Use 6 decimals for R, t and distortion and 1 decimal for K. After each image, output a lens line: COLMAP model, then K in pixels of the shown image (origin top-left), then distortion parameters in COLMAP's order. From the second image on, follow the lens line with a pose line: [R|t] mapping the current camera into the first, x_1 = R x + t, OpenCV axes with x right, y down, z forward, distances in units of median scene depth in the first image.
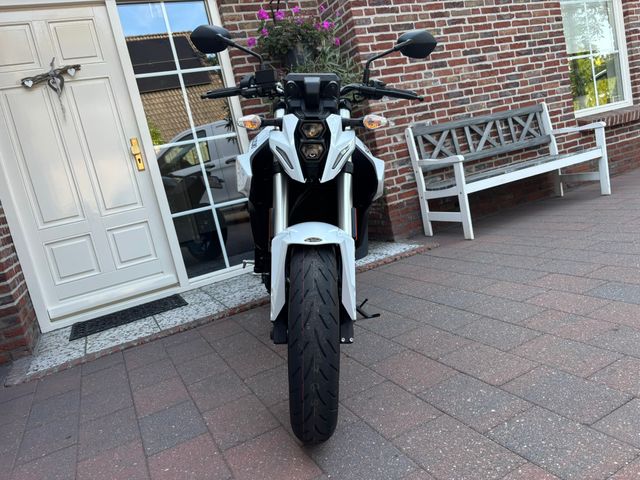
lens RADIAL K [[494.1, 0, 320.0], [0, 494.1, 240.0], [0, 0, 1]] dist [0.033979, -0.059849]
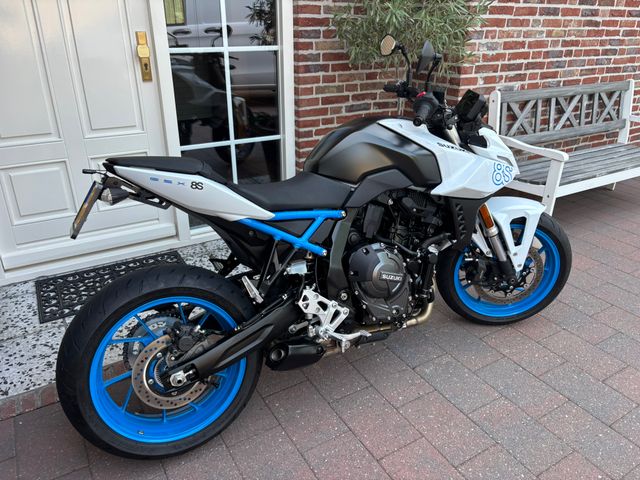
lens RADIAL K [[486.9, 0, 320.0], [0, 486.9, 240.0], [0, 0, 1]] dist [0.050416, -0.072327]
pose [[0.972992, 0.154669, 0.171361, -0.192420], [-0.194412, 0.949303, 0.247039, -0.138404], [-0.124465, -0.273682, 0.953733, 0.224849]]
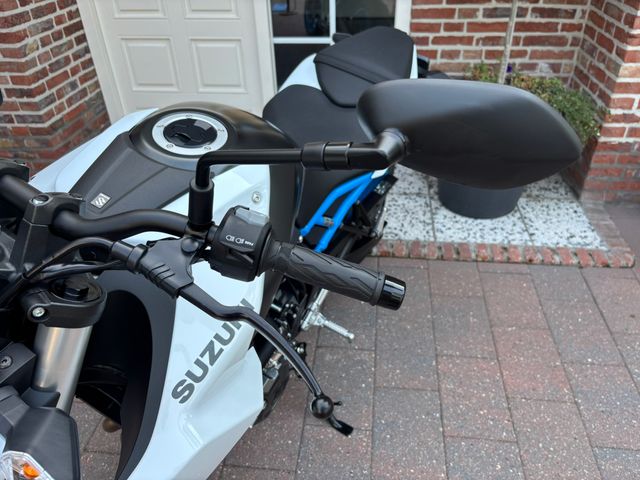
lens RADIAL K [[494.1, 0, 320.0], [0, 494.1, 240.0], [0, 0, 1]] dist [0.033979, -0.059849]
pose [[0.831516, 0.451361, -0.323812, 0.108149], [-0.229398, 0.809901, 0.539849, -0.208986], [0.505922, -0.374612, 0.776987, 0.369966]]
